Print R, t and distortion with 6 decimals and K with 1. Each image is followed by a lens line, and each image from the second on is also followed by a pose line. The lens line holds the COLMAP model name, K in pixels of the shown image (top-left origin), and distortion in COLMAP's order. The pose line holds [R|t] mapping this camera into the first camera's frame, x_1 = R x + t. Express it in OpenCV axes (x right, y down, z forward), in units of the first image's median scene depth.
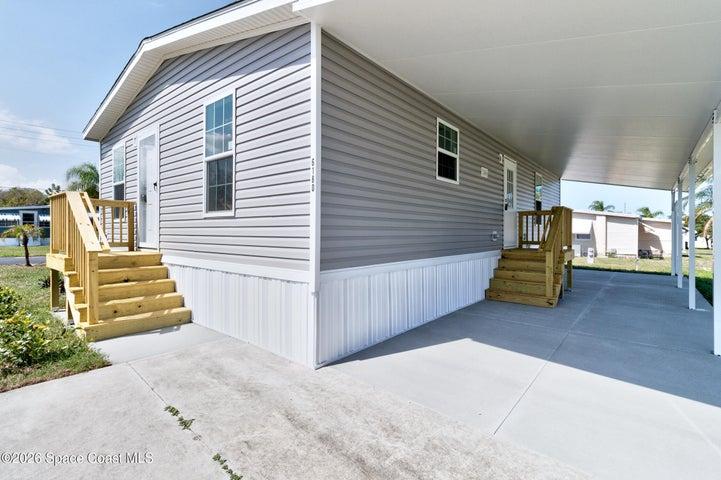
lens RADIAL K [[340.1, 0, 362.1], [0, 340.1, 234.1], [0, 0, 1]] dist [0.000231, -0.000030]
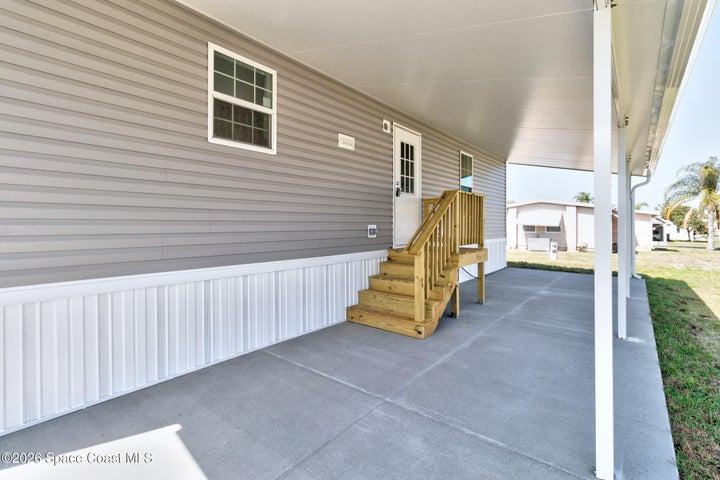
lens RADIAL K [[343.4, 0, 357.8], [0, 343.4, 227.2], [0, 0, 1]] dist [0.000145, 0.000034]
pose [[0.999825, -0.007306, 0.017223, 0.372906], [0.007342, 0.999971, -0.002076, -0.001665], [-0.017208, 0.002203, 0.999850, 0.286569]]
